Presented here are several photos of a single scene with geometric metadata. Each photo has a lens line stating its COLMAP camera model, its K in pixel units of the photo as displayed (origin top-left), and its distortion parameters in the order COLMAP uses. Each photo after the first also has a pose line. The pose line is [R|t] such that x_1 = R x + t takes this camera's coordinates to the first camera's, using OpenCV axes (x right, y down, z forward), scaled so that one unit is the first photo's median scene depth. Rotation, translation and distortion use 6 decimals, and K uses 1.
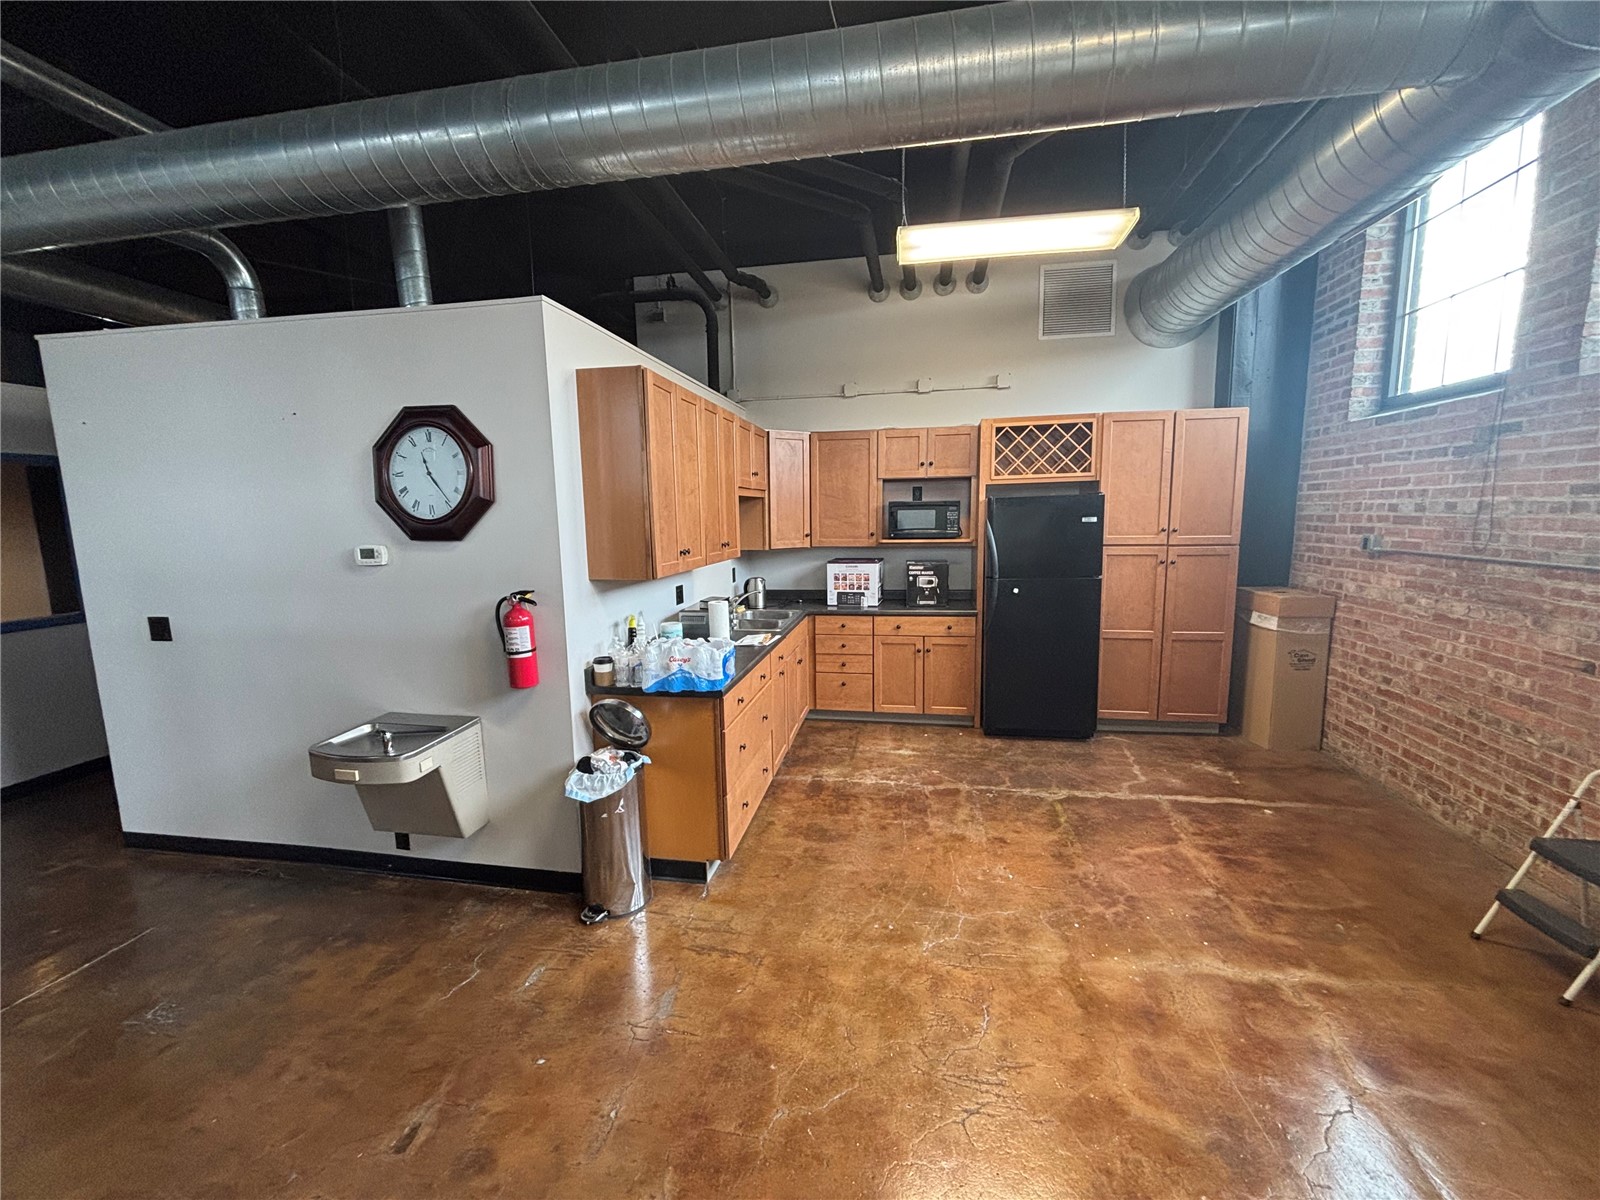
lens RADIAL K [[645.2, 0, 800.0], [0, 645.2, 600.0], [0, 0, 1]] dist [0.002261, 0.000447]
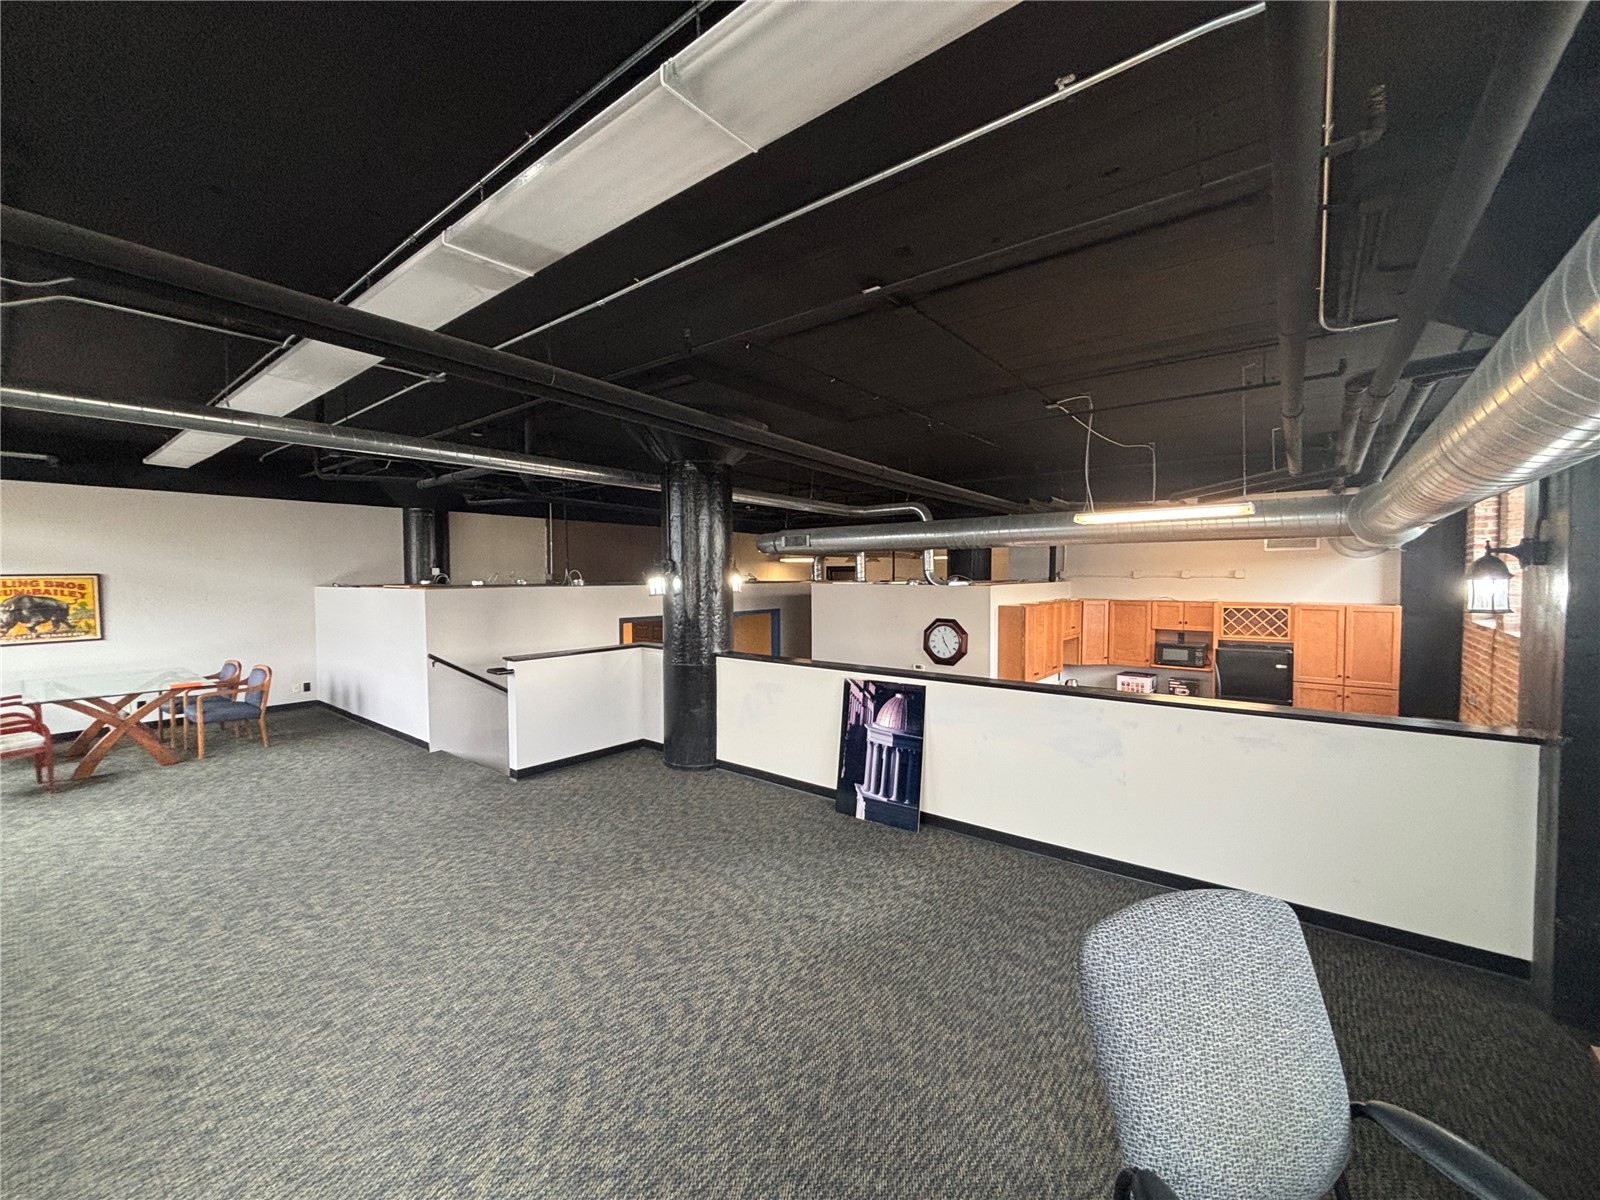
lens RADIAL K [[645.2, 0, 800.0], [0, 645.2, 600.0], [0, 0, 1]] dist [0.002261, 0.000447]
pose [[0.879345, 0.030856, -0.475184, 0.123977], [-0.075737, 0.994258, -0.075593, -0.069267], [0.470123, 0.102461, 0.876633, -1.063959]]
